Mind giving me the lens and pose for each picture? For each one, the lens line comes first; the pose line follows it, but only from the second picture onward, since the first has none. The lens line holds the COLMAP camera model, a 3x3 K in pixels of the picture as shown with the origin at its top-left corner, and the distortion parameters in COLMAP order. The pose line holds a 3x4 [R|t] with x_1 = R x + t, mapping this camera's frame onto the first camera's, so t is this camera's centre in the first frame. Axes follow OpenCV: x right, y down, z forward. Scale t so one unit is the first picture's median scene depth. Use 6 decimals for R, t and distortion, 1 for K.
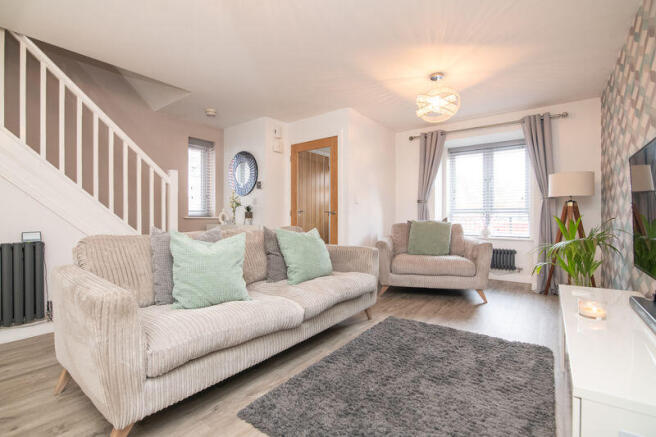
lens RADIAL K [[304.3, 0, 326.9], [0, 304.3, 217.4], [0, 0, 1]] dist [-0.016589, 0.000273]
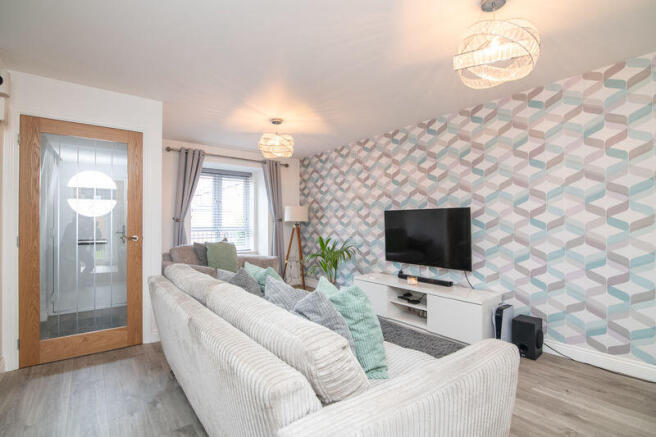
lens RADIAL K [[304.3, 0, 331.2], [0, 304.3, 220.4], [0, 0, 1]] dist [-0.016589, 0.000273]
pose [[0.249234, 0.008997, 0.968401, -0.583033], [0.001619, 0.999952, -0.009707, -0.052264], [-0.968442, 0.003987, 0.249208, 0.395550]]
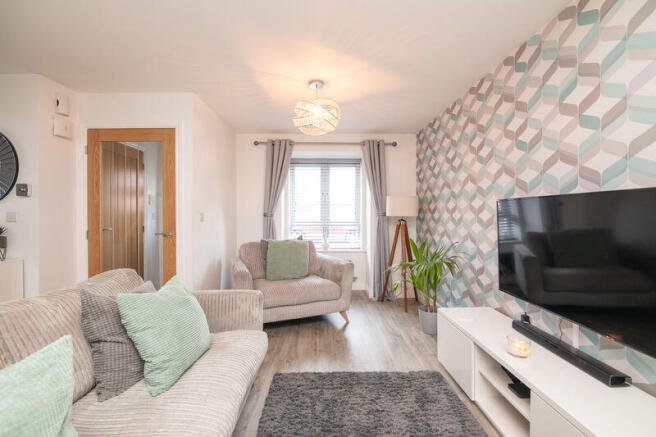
lens RADIAL K [[304.3, 0, 326.7], [0, 304.3, 217.7], [0, 0, 1]] dist [-0.016589, 0.000273]
pose [[0.792158, -0.006128, 0.610286, -0.125367], [-0.000553, 0.999942, 0.010758, -0.067642], [-0.610316, -0.008860, 0.792108, 0.220096]]
